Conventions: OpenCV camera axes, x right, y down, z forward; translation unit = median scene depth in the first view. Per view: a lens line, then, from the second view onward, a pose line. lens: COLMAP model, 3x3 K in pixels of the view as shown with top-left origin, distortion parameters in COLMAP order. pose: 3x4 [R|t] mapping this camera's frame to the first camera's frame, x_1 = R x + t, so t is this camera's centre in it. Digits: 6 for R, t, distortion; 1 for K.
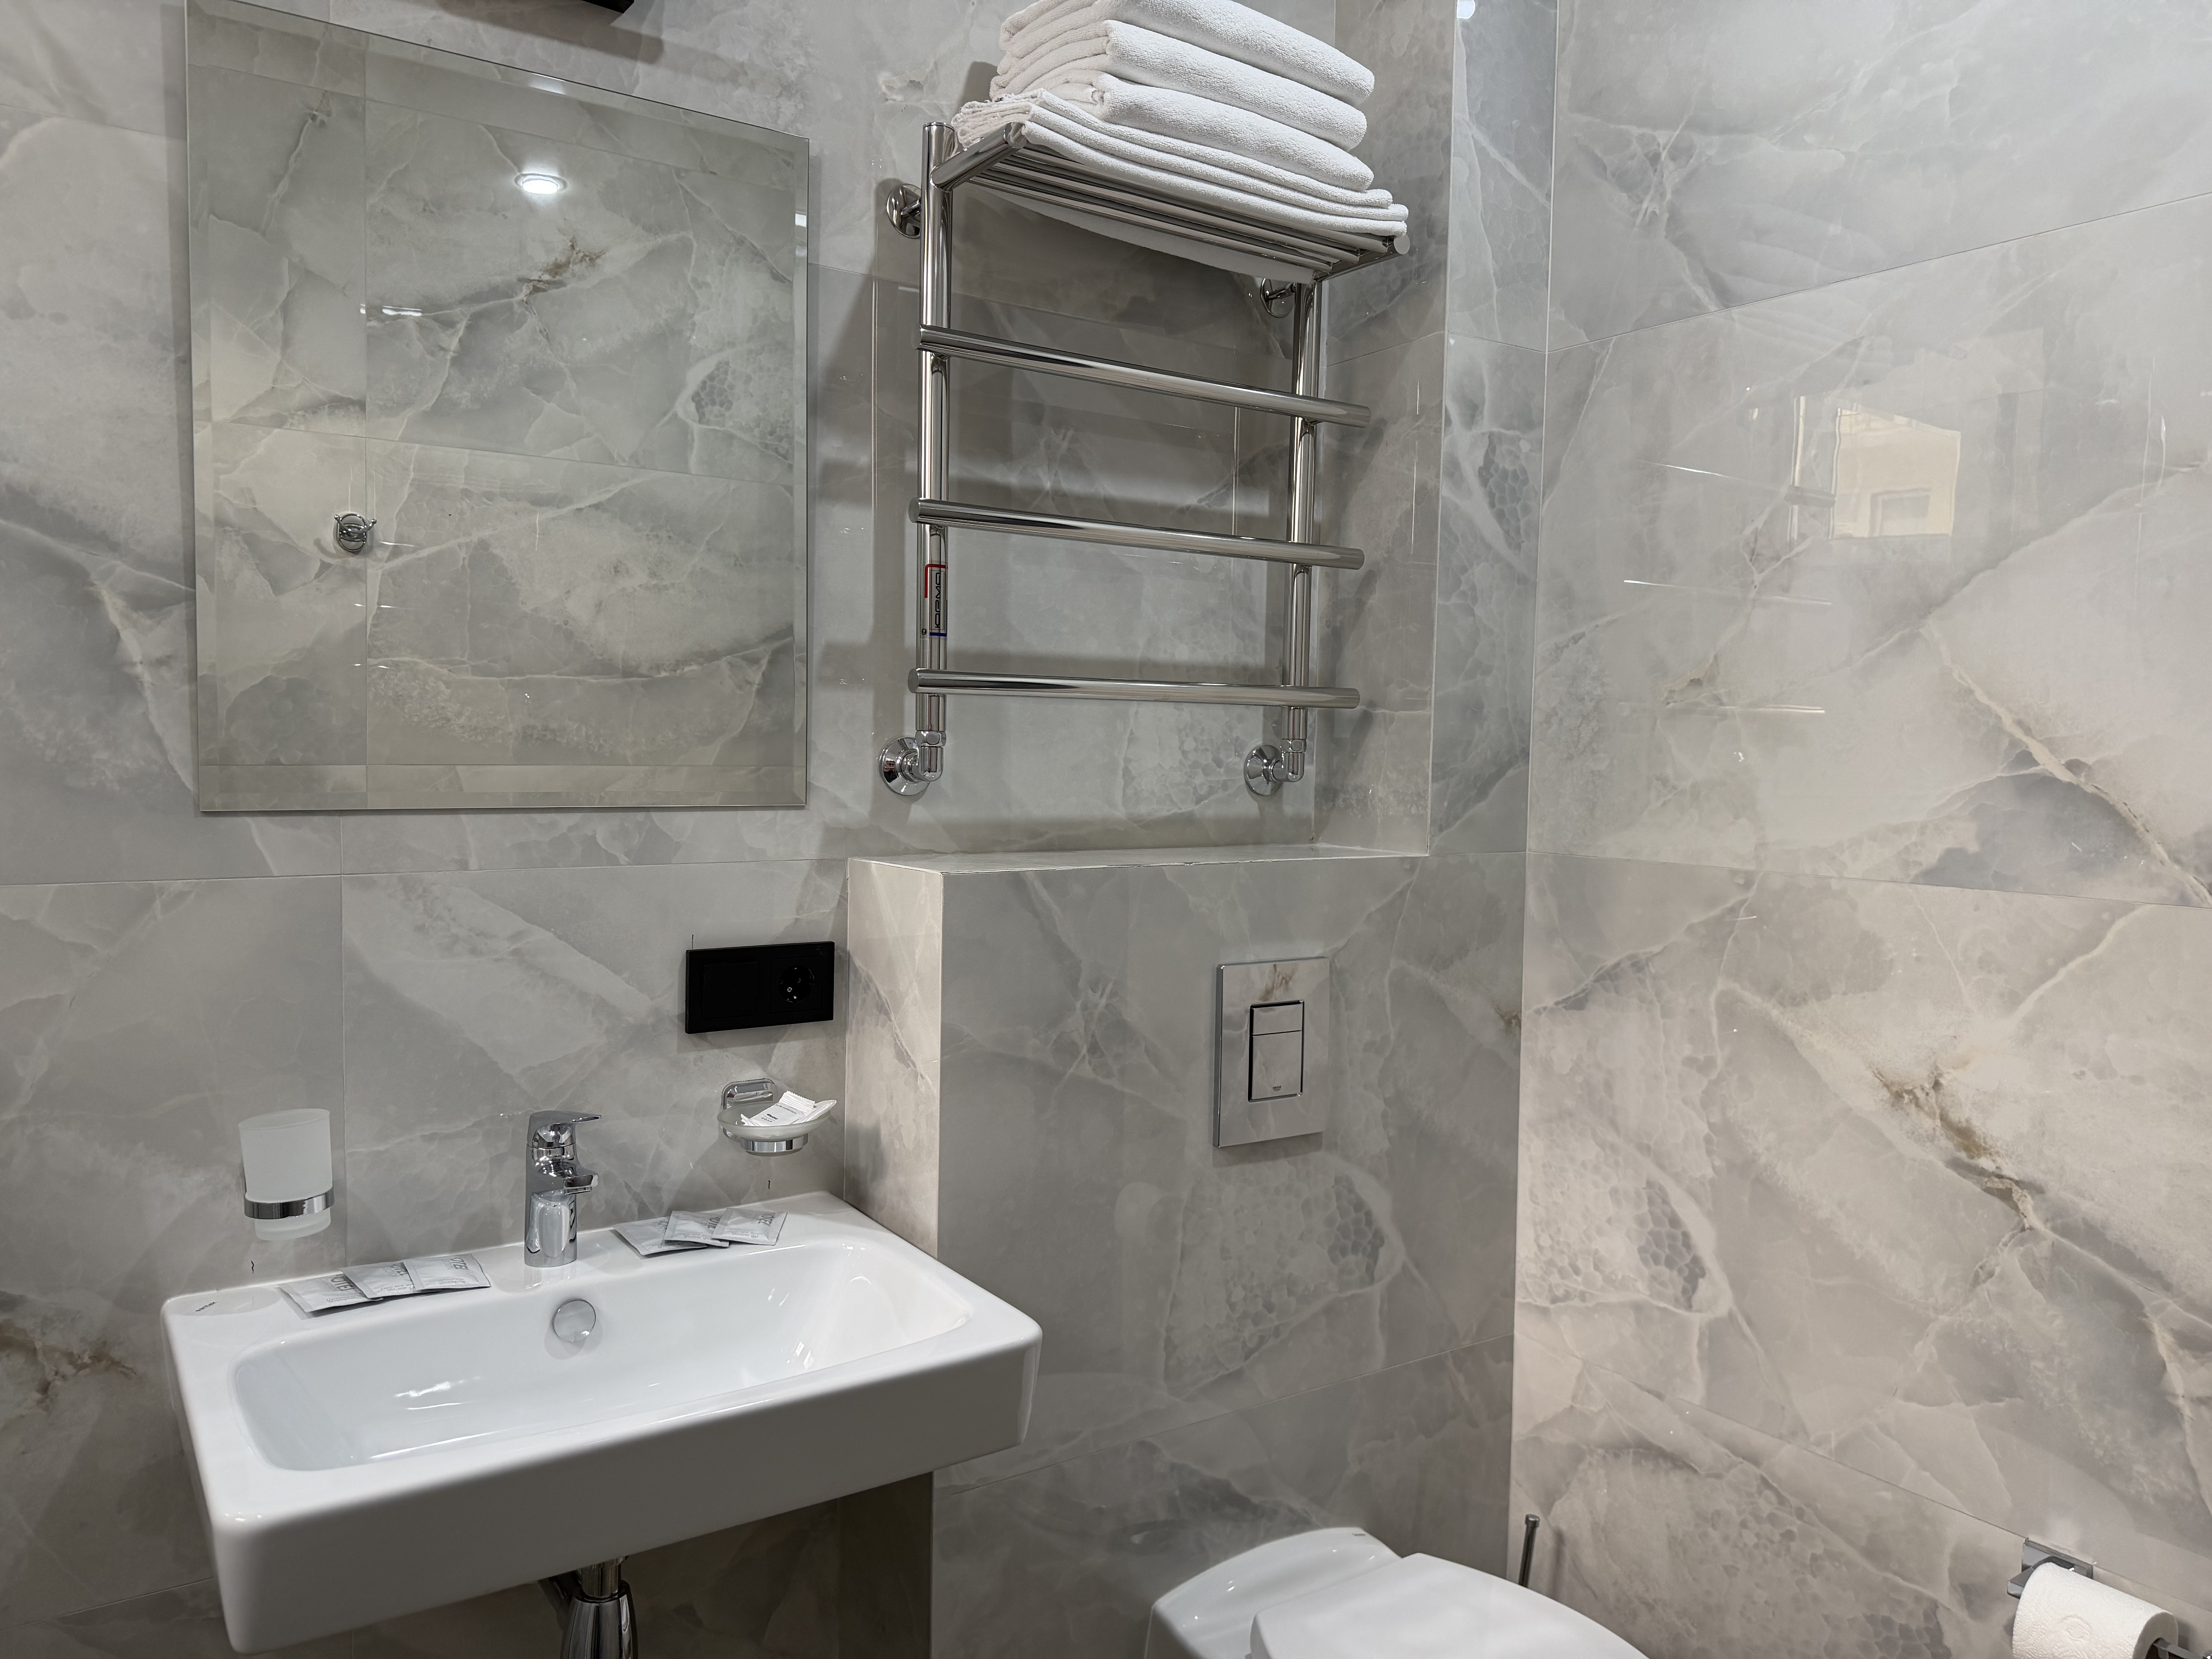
lens RADIAL K [[1560.9, 0, 1095.2], [0, 1560.9, 873.3], [0, 0, 1]] dist [0.082365, -0.130823]
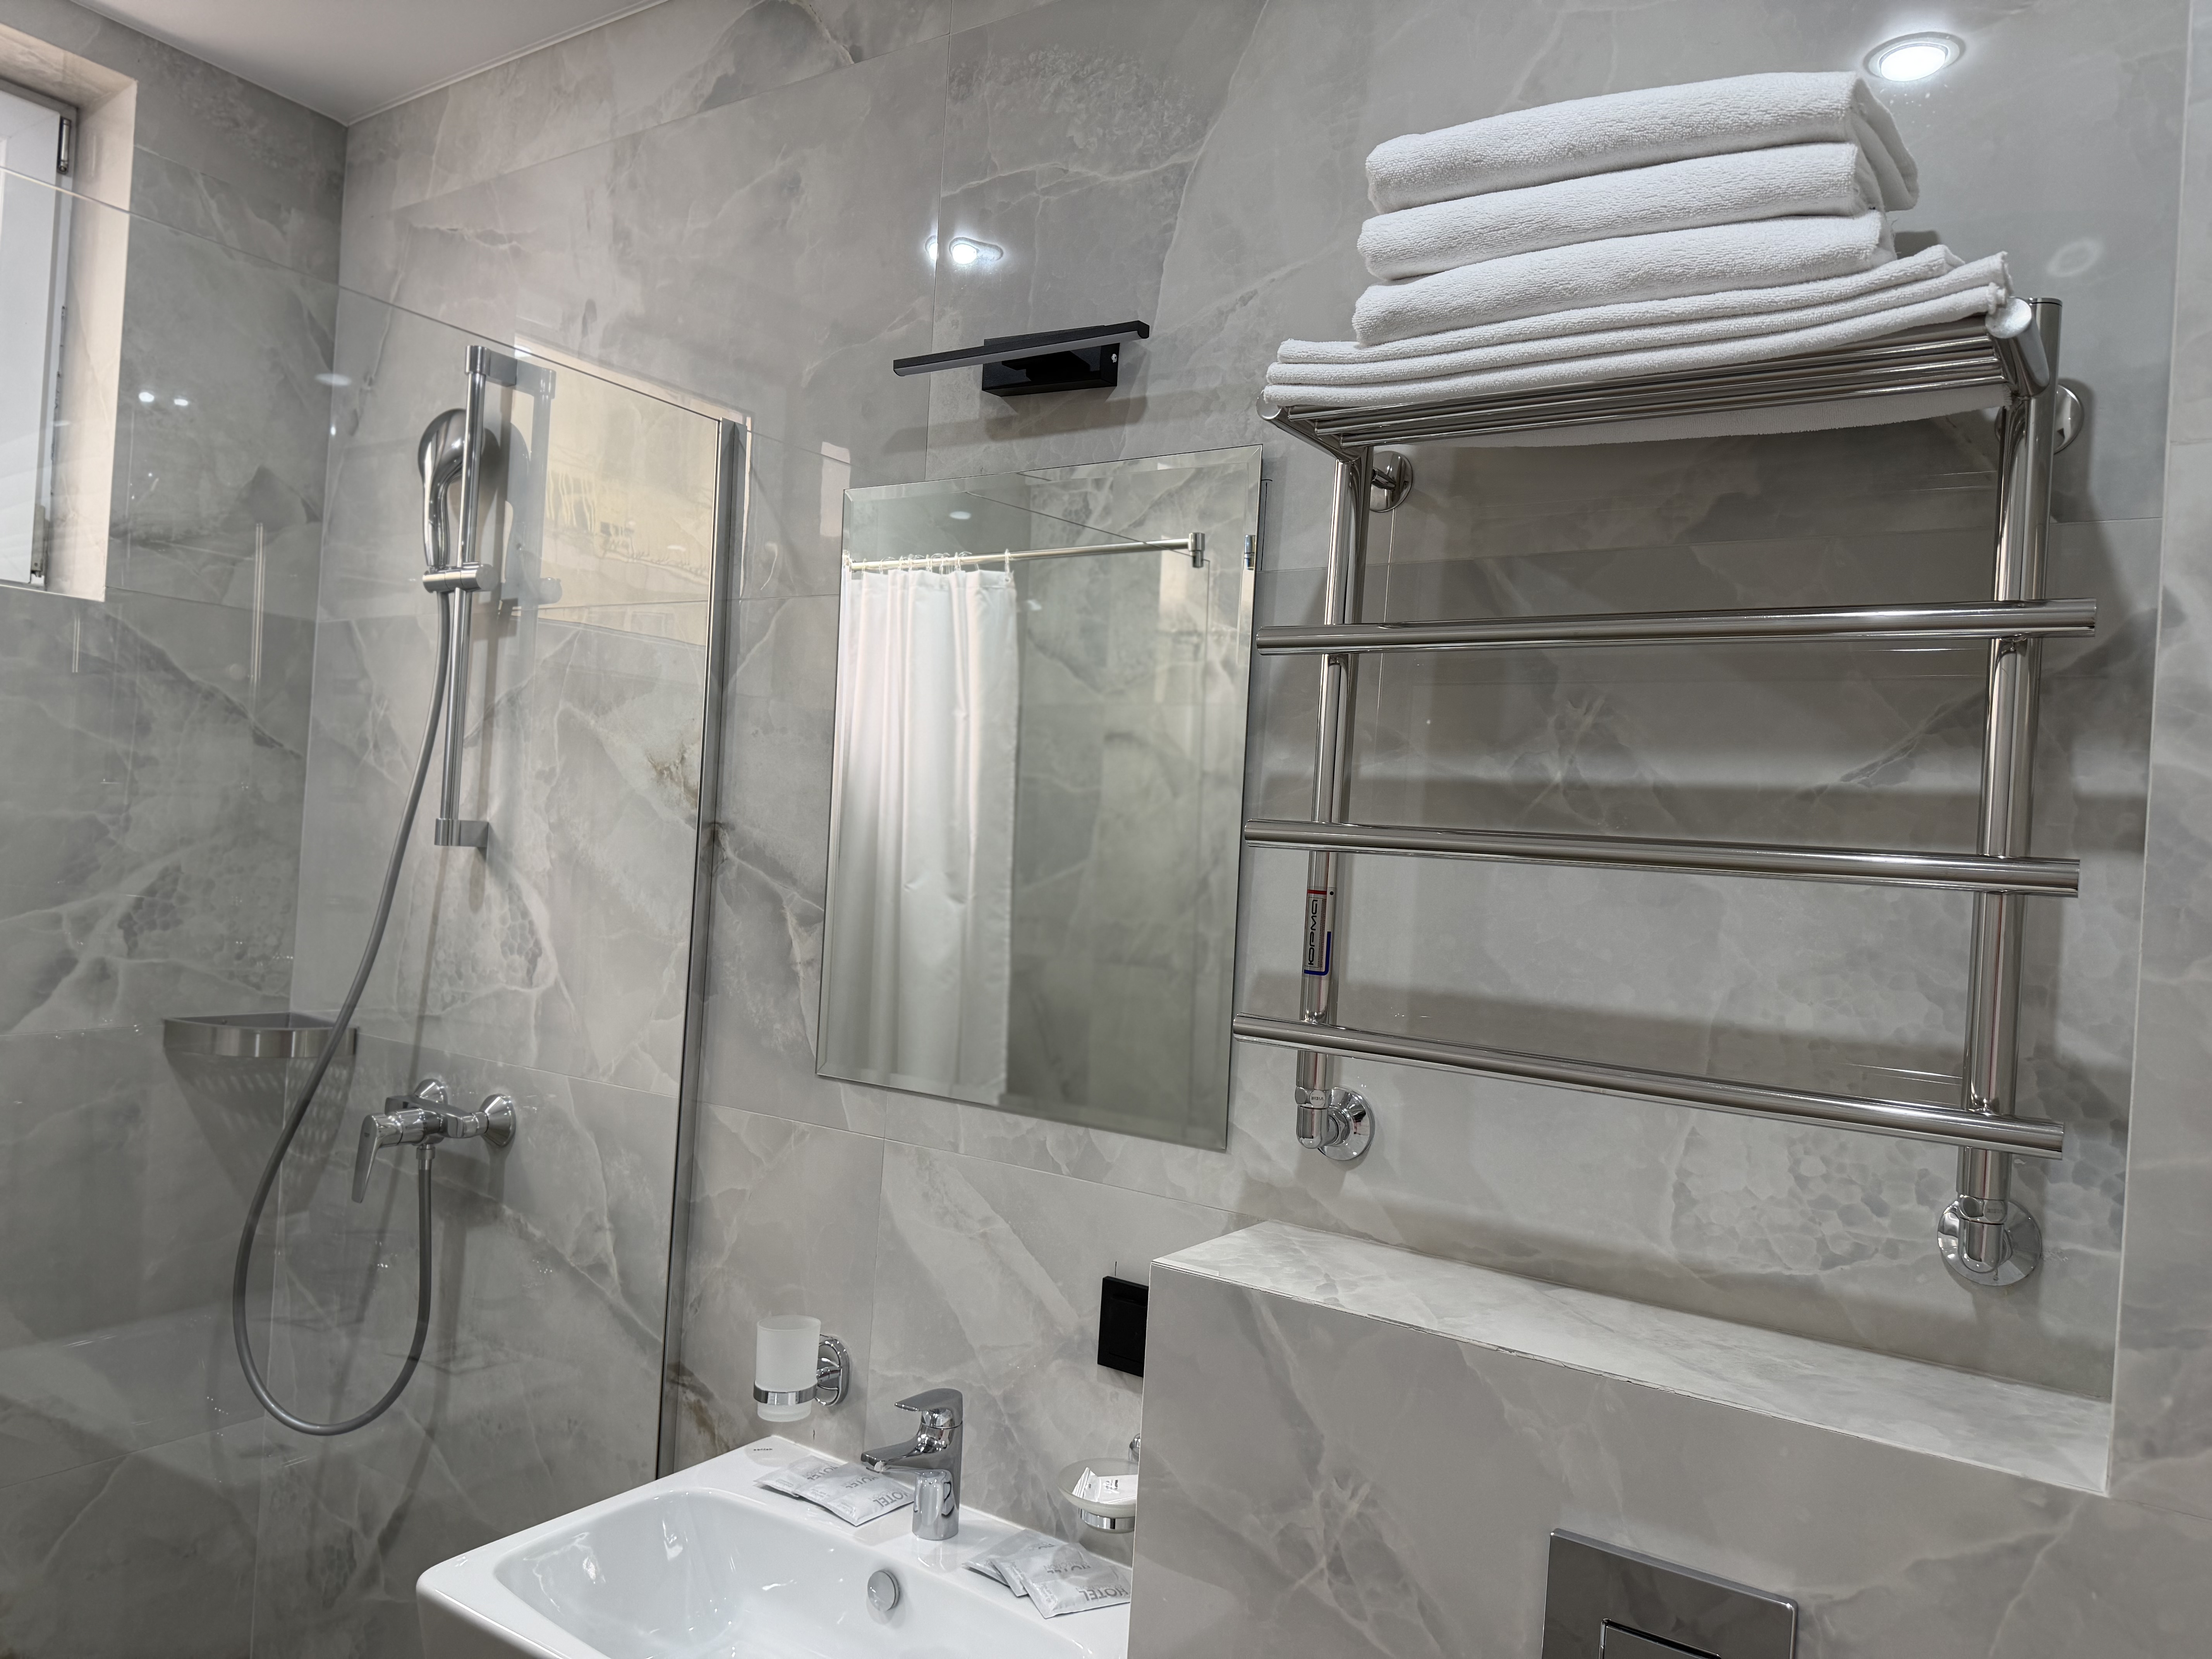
lens RADIAL K [[1561.3, 0, 1102.4], [0, 1561.3, 835.3], [0, 0, 1]] dist [0.083337, -0.125619]
pose [[0.353950, 0.003910, -0.935256, 0.608243], [-0.126613, 0.990986, -0.043774, -0.167423], [0.926654, 0.133909, 0.351255, 0.569568]]
